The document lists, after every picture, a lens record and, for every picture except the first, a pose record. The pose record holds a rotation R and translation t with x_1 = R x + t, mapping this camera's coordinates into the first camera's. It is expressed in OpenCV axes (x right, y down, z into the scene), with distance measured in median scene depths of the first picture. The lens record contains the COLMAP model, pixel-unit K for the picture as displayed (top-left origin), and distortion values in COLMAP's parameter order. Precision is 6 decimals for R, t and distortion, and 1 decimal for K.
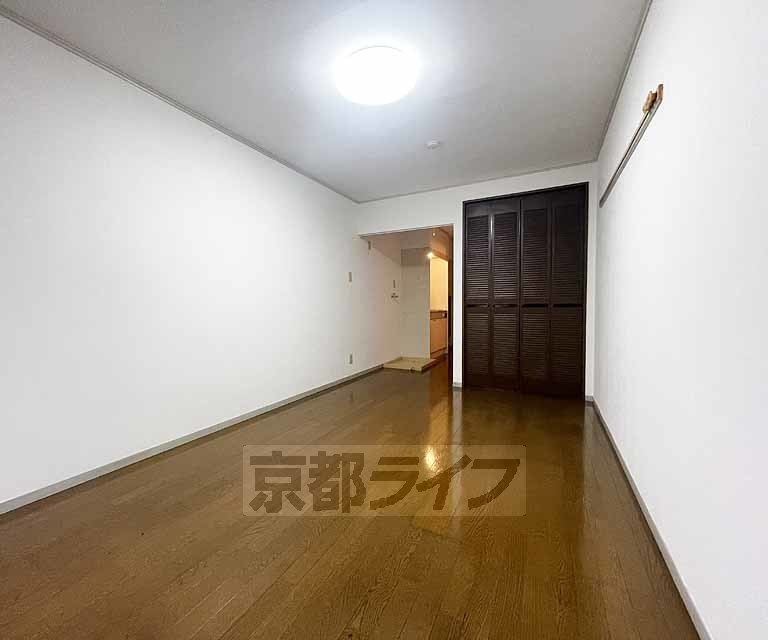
lens RADIAL K [[329.3, 0, 365.5], [0, 329.3, 317.7], [0, 0, 1]] dist [-0.000185, 0.000069]
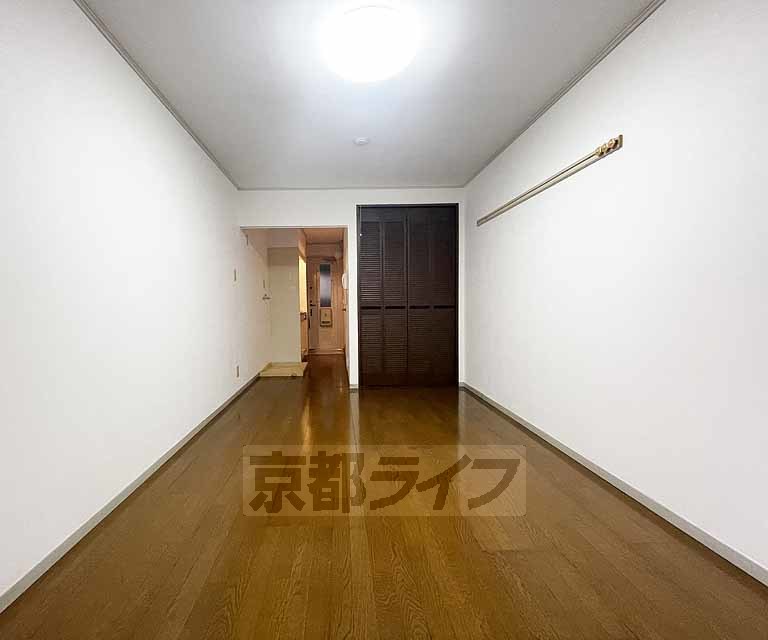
lens RADIAL K [[329.3, 0, 365.5], [0, 329.3, 317.7], [0, 0, 1]] dist [-0.000185, 0.000069]
pose [[0.878562, -0.020361, 0.477194, -0.171824], [0.023753, 0.999717, -0.001075, -0.003831], [-0.477037, 0.012279, 0.878797, 0.099468]]
